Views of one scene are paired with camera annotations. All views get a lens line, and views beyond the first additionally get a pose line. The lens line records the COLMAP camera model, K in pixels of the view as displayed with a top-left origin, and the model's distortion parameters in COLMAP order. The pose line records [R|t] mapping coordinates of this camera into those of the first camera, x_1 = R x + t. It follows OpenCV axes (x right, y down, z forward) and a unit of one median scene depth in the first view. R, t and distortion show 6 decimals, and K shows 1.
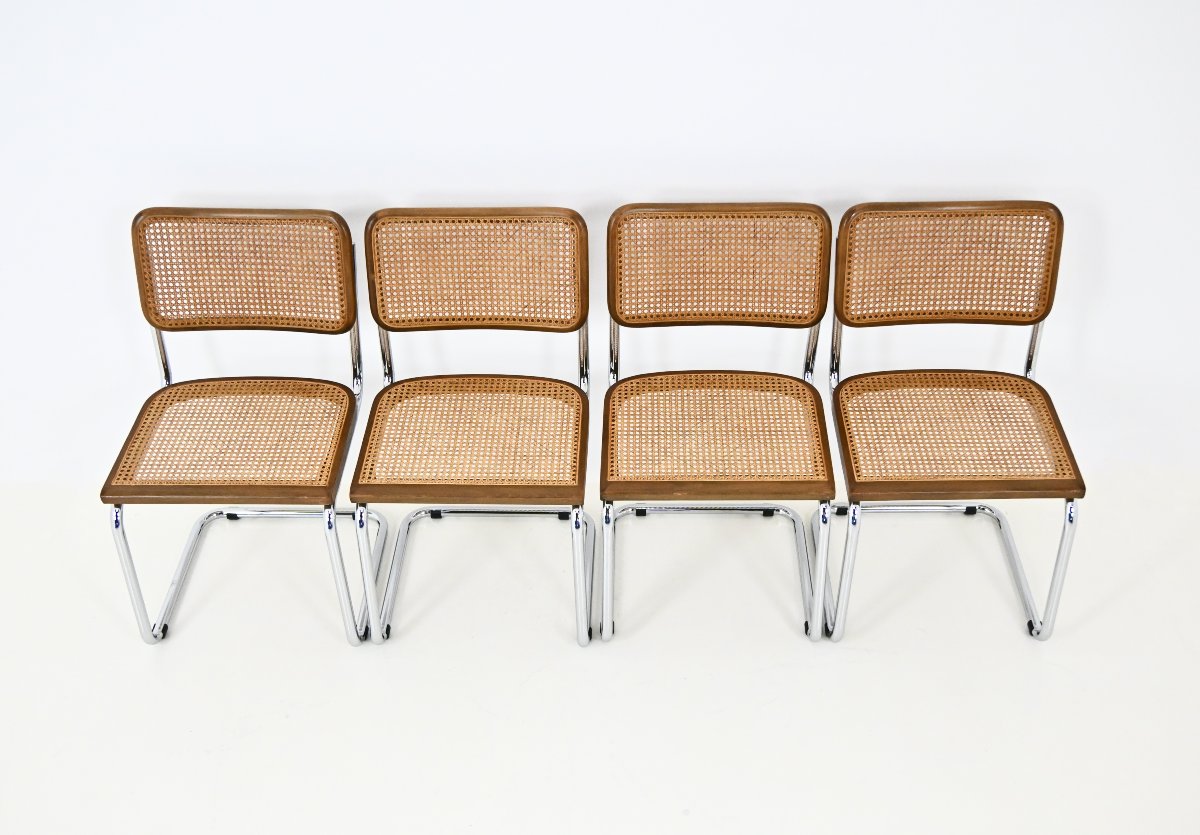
lens RADIAL K [[1472.5, 0, 606.7], [0, 1472.5, 408.7], [0, 0, 1]] dist [0.017592, 0.000000]
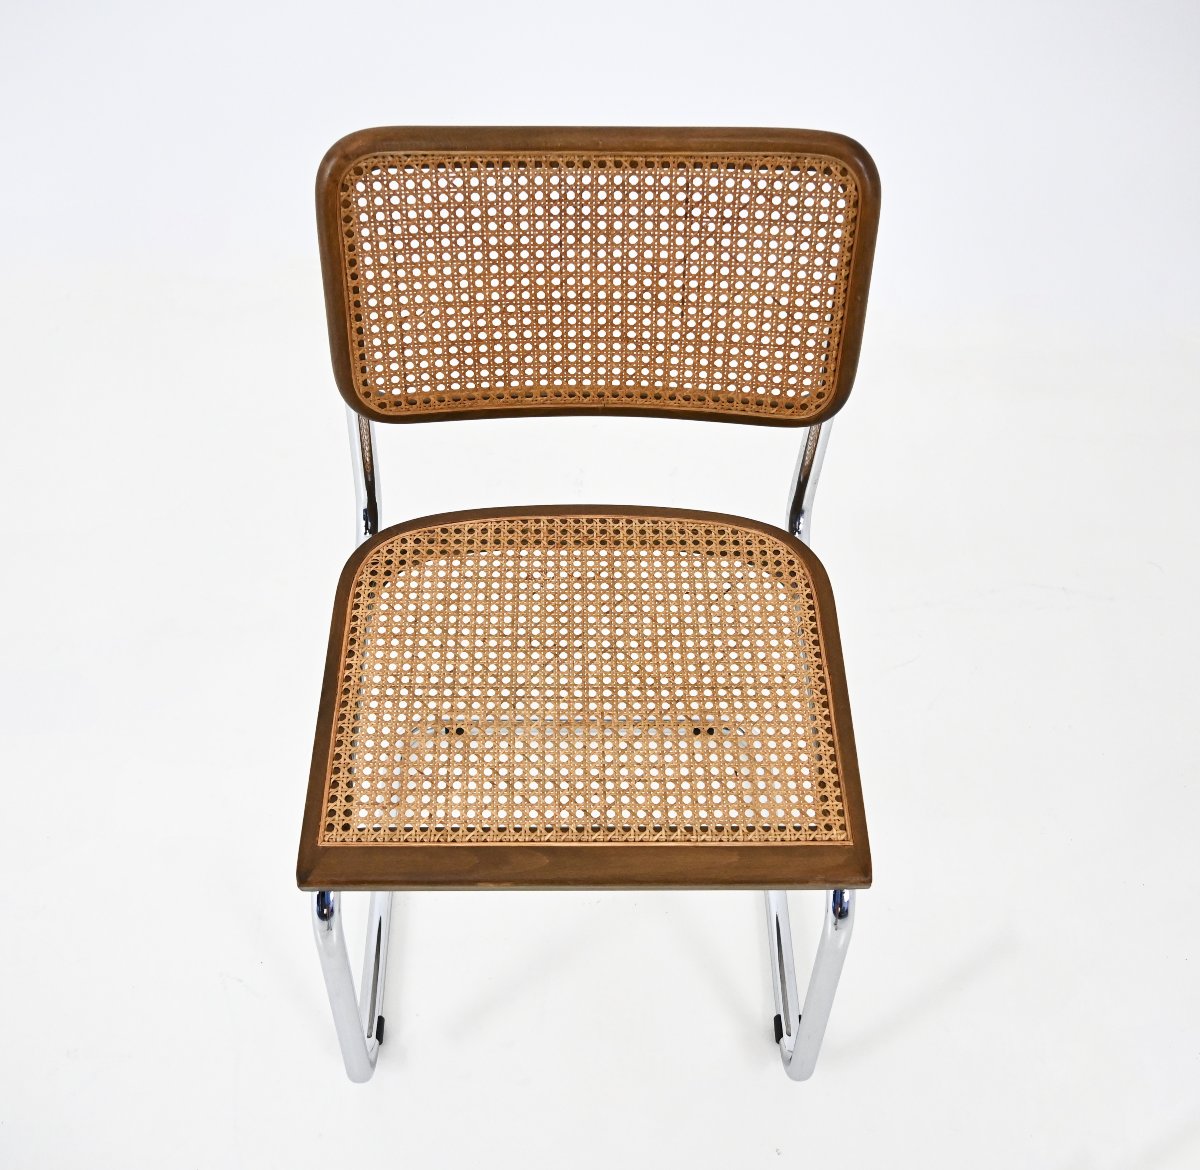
lens RADIAL K [[1464.7, 0, 595.1], [0, 1464.7, 587.0], [0, 0, 1]] dist [-0.010095, 0.000000]
pose [[0.999068, -0.005735, 0.042780, 0.057291], [-0.004210, 0.973465, 0.228798, -0.108251], [-0.042957, -0.228765, 0.972533, 0.585241]]
